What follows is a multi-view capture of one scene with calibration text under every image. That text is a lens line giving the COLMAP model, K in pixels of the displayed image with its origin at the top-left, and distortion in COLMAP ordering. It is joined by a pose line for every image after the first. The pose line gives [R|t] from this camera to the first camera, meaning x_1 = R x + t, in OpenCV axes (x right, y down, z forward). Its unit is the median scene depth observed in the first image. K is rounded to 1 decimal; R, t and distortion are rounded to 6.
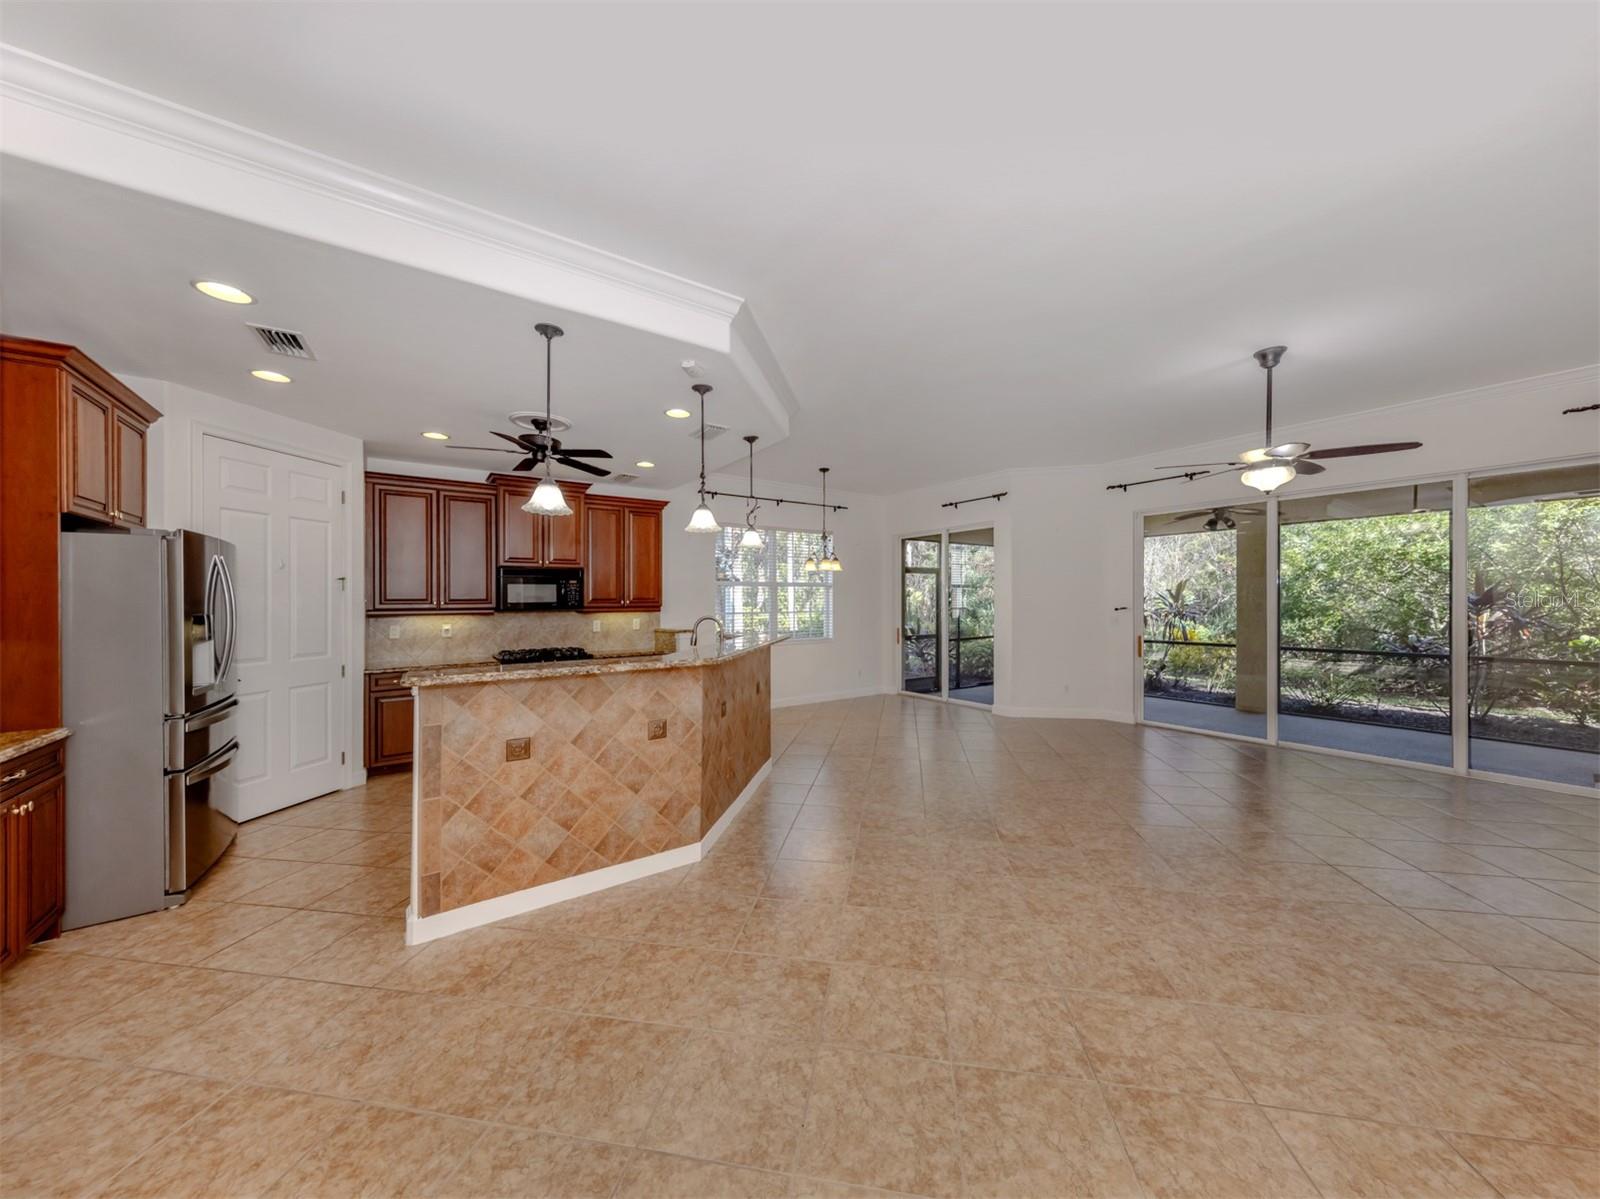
lens RADIAL K [[557.4, 0, 802.4], [0, 557.4, 607.5], [0, 0, 1]] dist [0.000908, 0.000264]
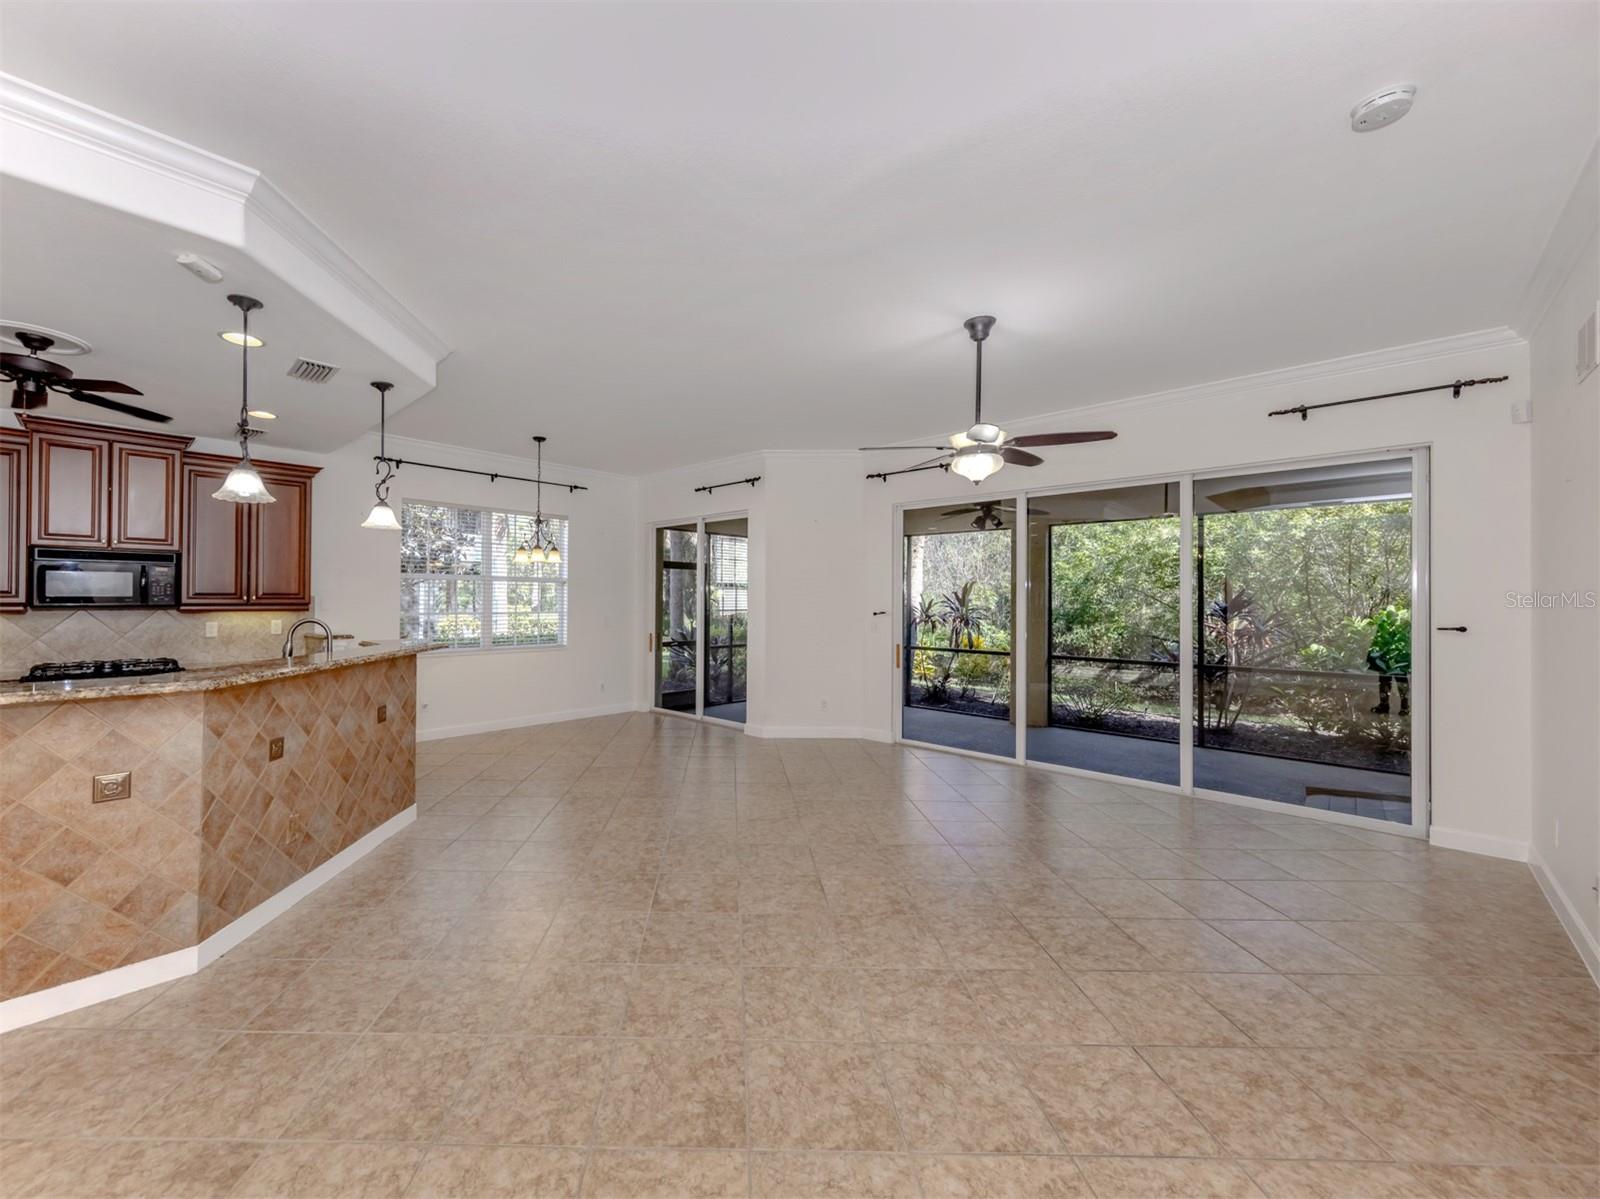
lens RADIAL K [[585.2, 0, 800.0], [0, 585.2, 599.5], [0, 0, 1]] dist [0.006850, -0.002899]
pose [[0.986252, 0.012998, 0.164738, 0.355176], [-0.010995, 0.999854, -0.013067, -0.007023], [-0.164884, 0.011076, 0.986251, 0.124649]]
